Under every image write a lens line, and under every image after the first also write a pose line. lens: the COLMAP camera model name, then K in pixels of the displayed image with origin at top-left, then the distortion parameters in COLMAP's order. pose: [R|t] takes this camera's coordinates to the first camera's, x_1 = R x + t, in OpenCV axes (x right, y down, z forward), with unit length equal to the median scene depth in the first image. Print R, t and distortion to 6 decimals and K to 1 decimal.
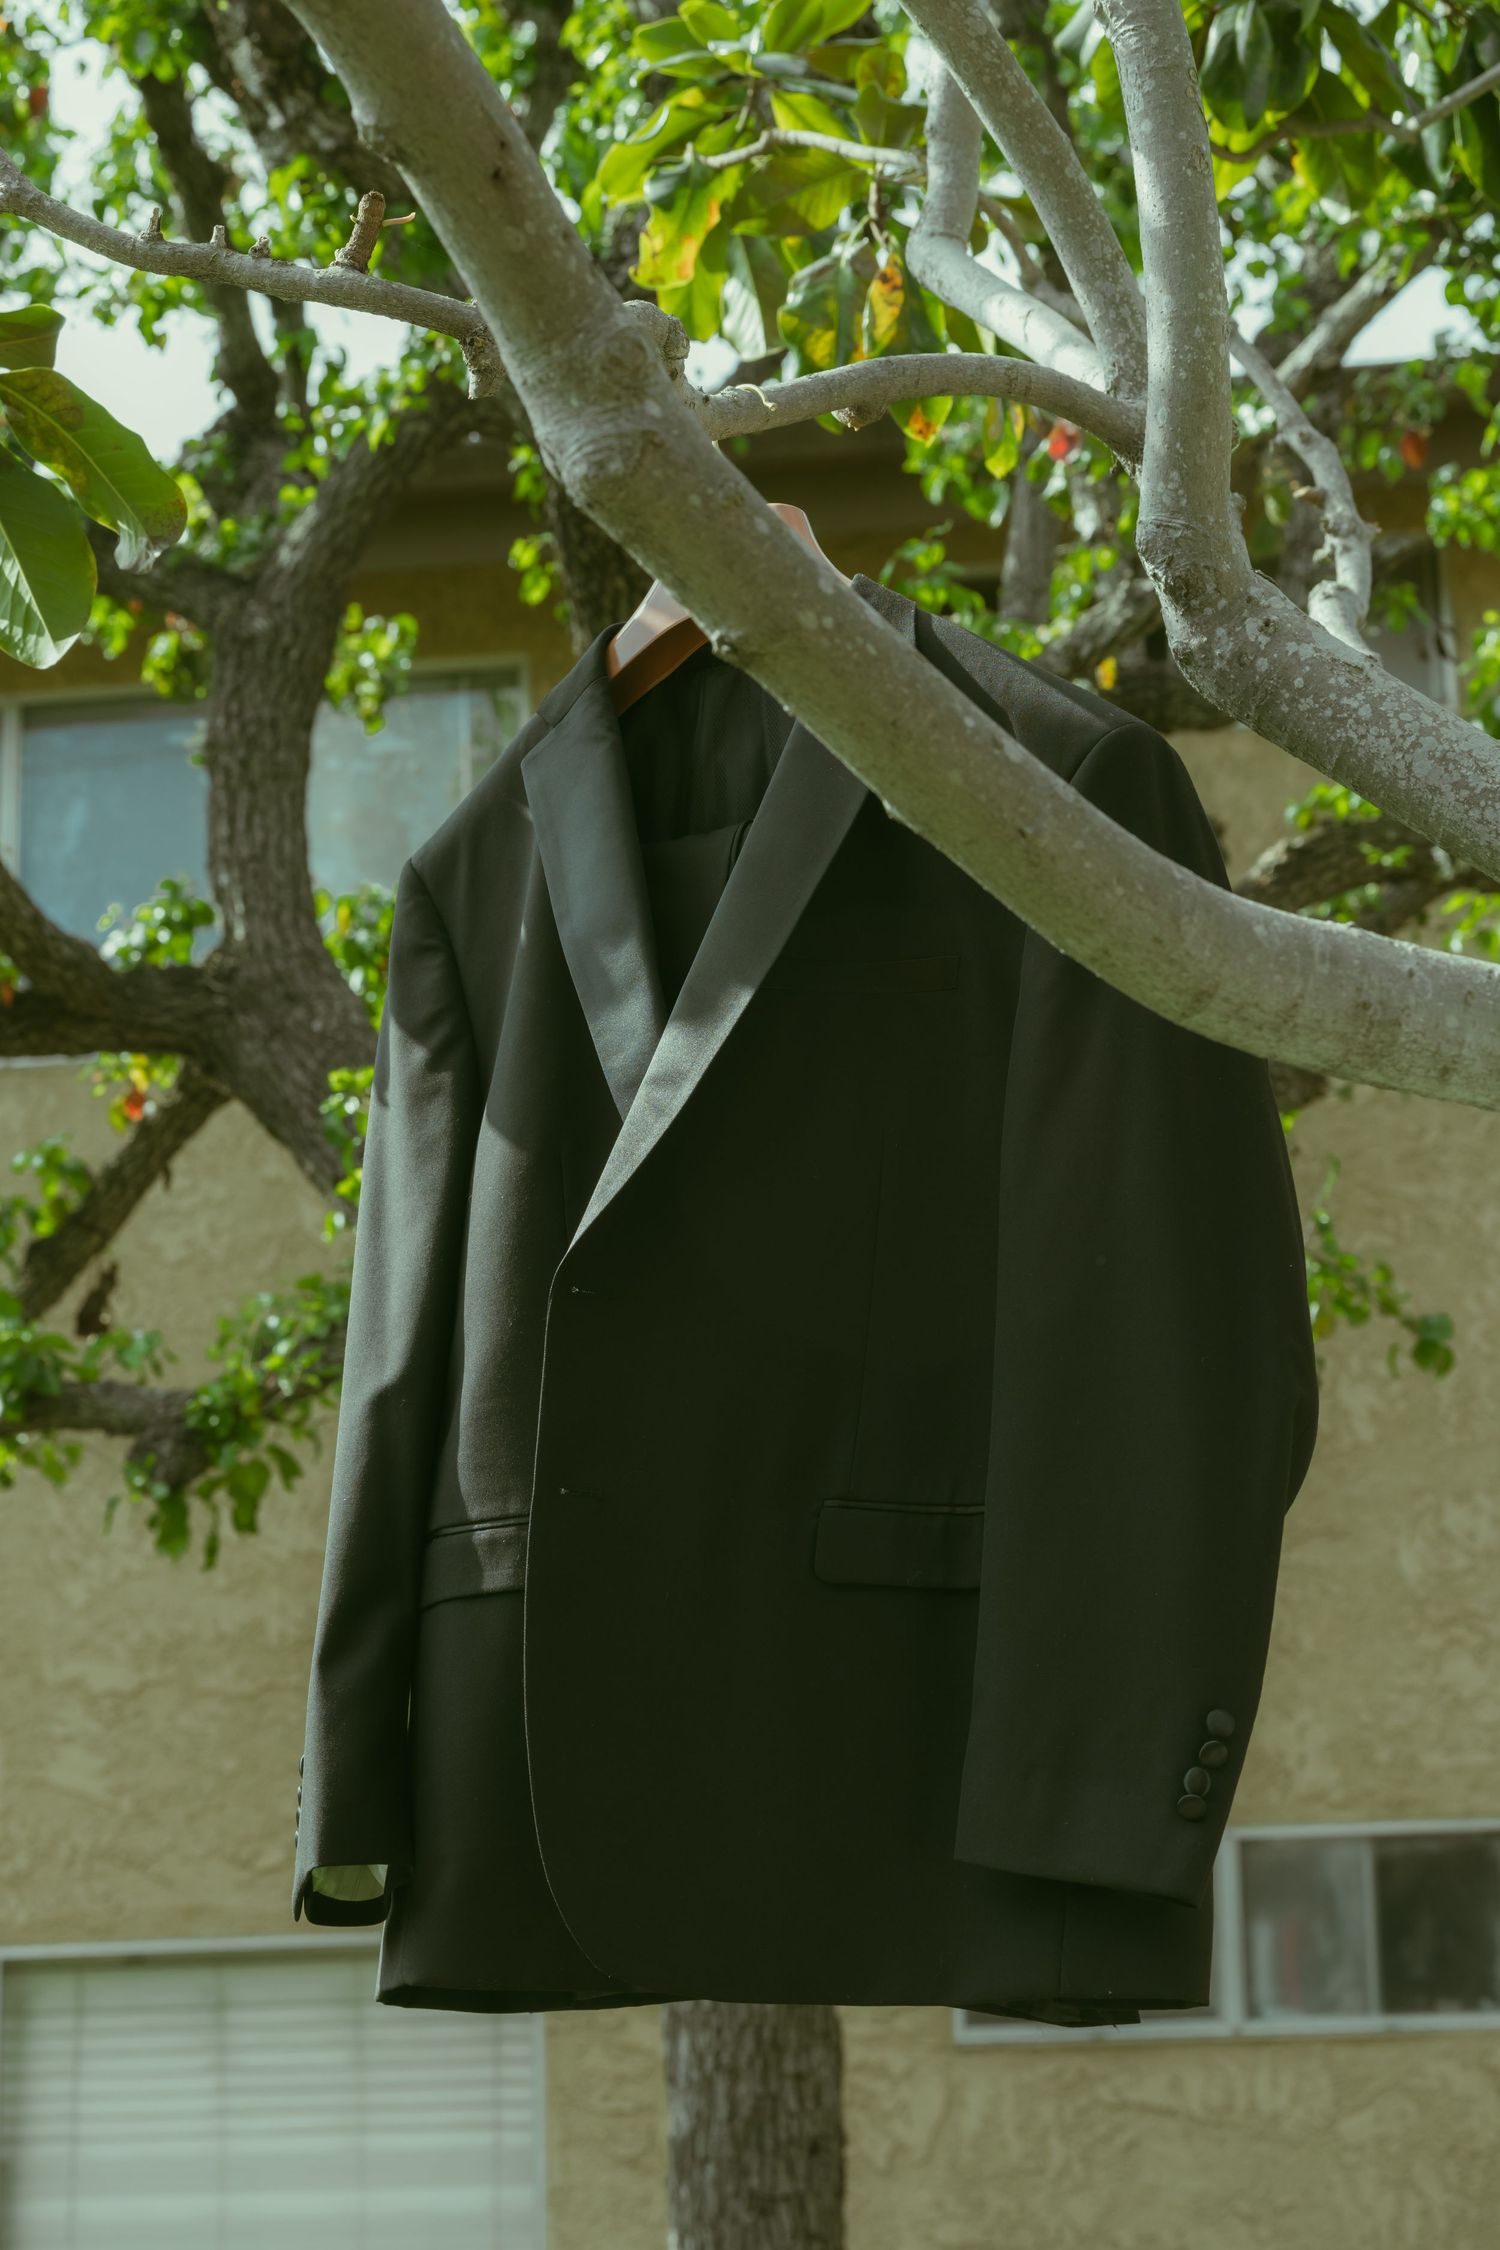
lens RADIAL K [[4590.6, 0, 752.2], [0, 4590.6, 1121.9], [0, 0, 1]] dist [0.045688, 0.000000]
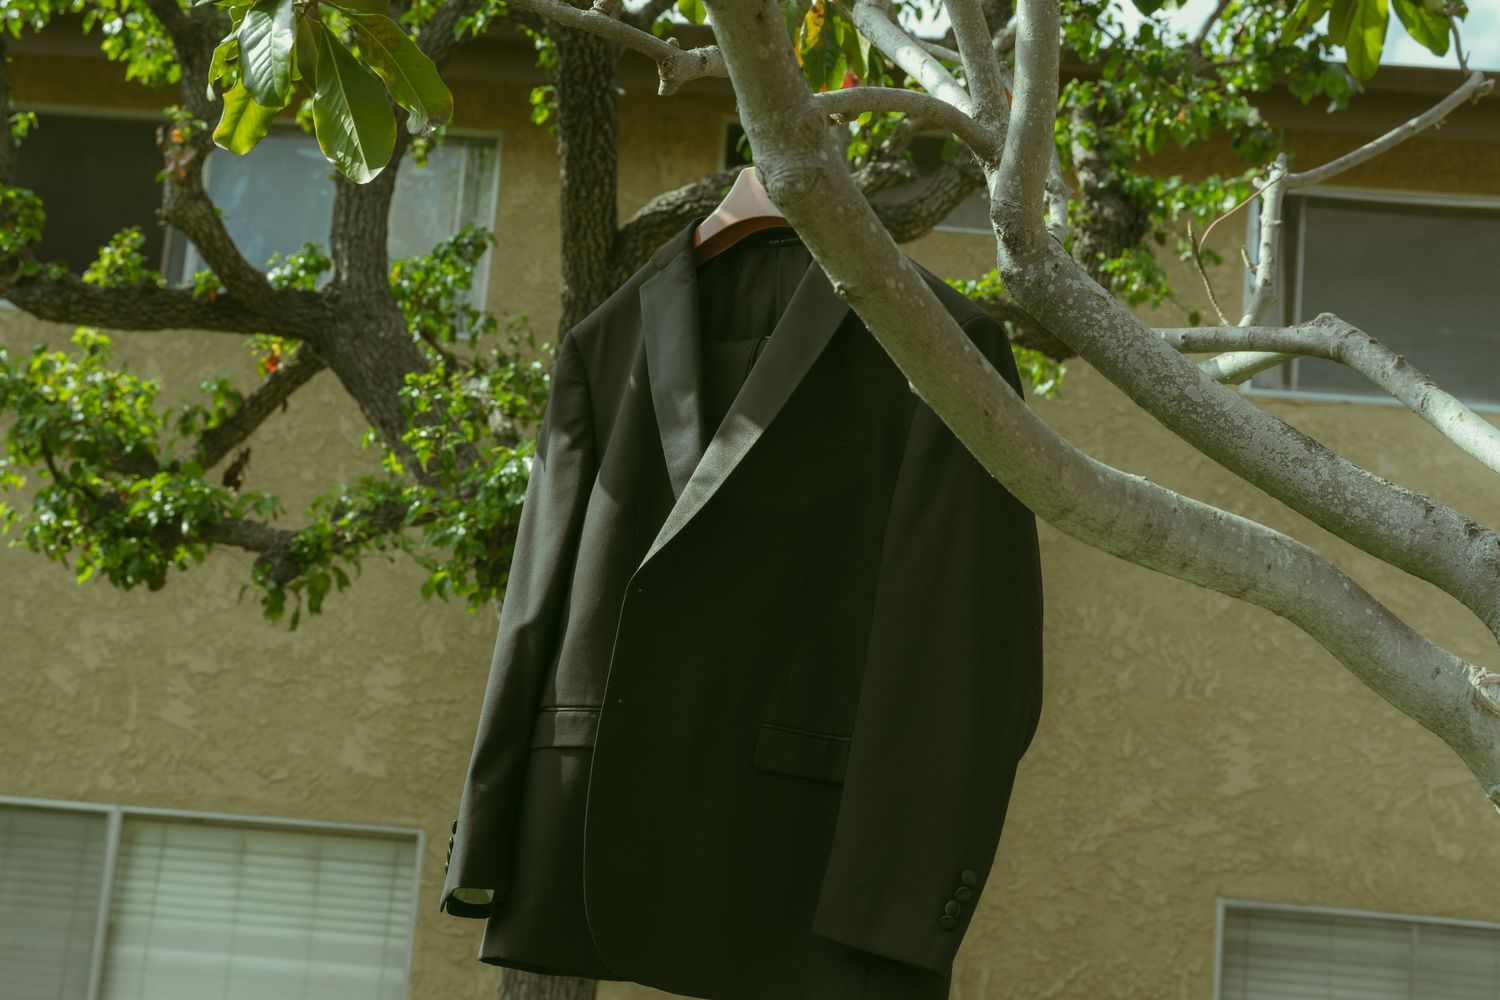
lens RADIAL K [[2507.4, 0, 748.7], [0, 2507.4, 498.6], [0, 0, 1]] dist [0.056432, 0.000000]
pose [[0.988863, 0.128272, 0.075469, -0.046384], [-0.131066, 0.990815, 0.033286, -0.022340], [-0.070506, -0.042807, 0.996592, 0.009772]]
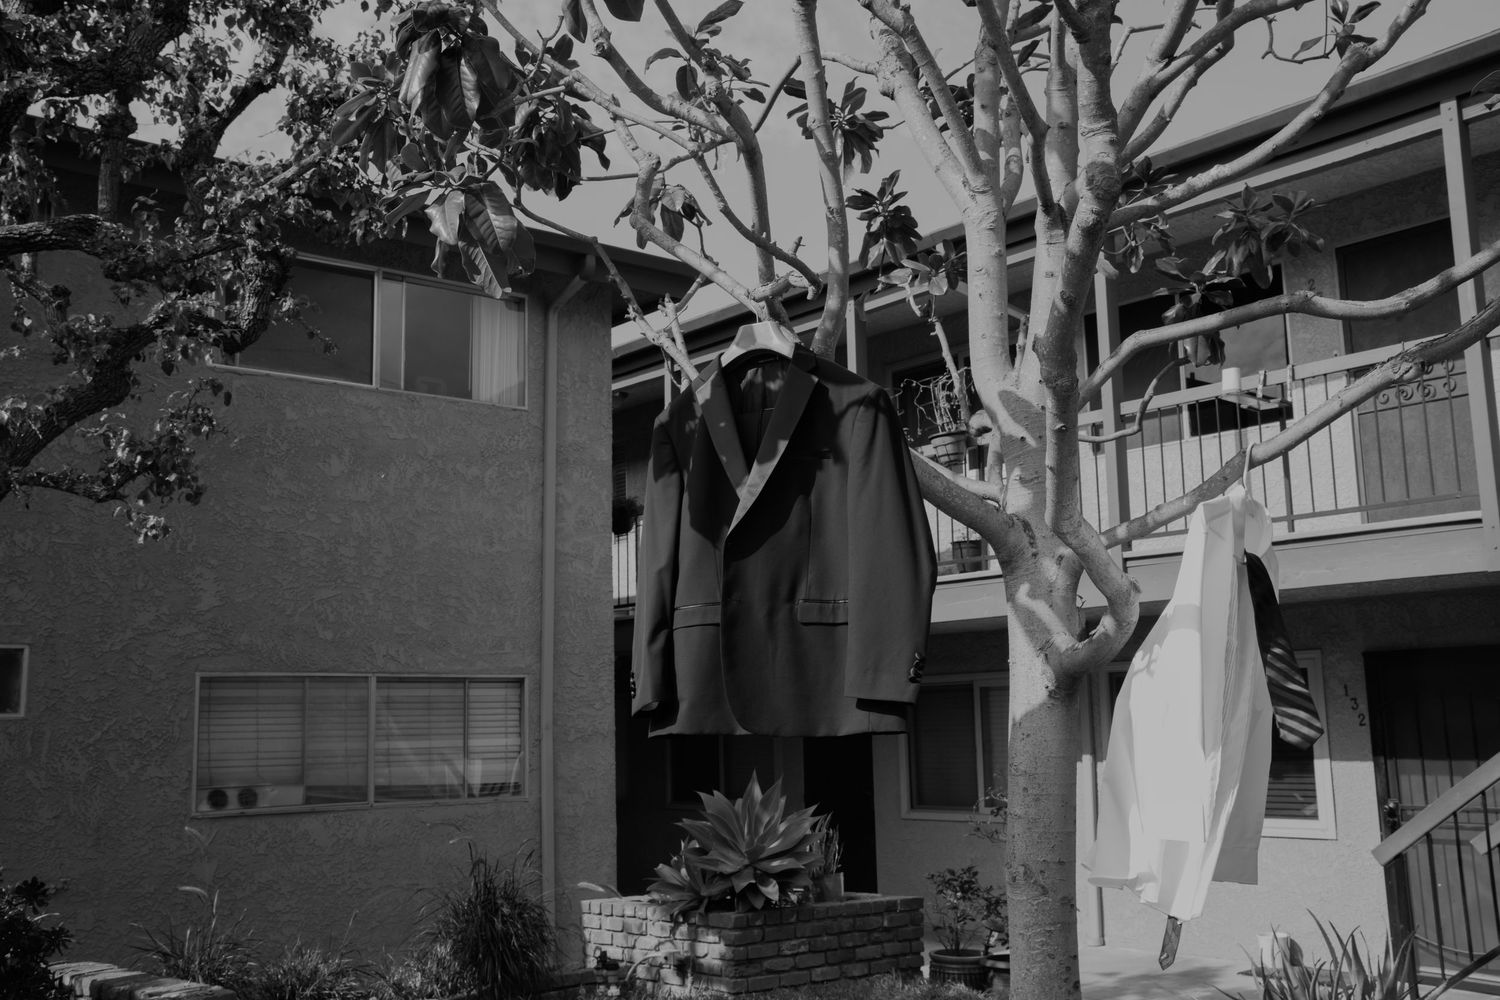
lens RADIAL K [[1483.0, 0, 748.1], [0, 1483.0, 500.8], [0, 0, 1]] dist [-0.001134, 0.000000]
pose [[0.685402, 0.121568, 0.717945, -0.507016], [-0.157253, 0.987411, -0.017072, 0.013877], [-0.710982, -0.101198, 0.695891, 0.140439]]
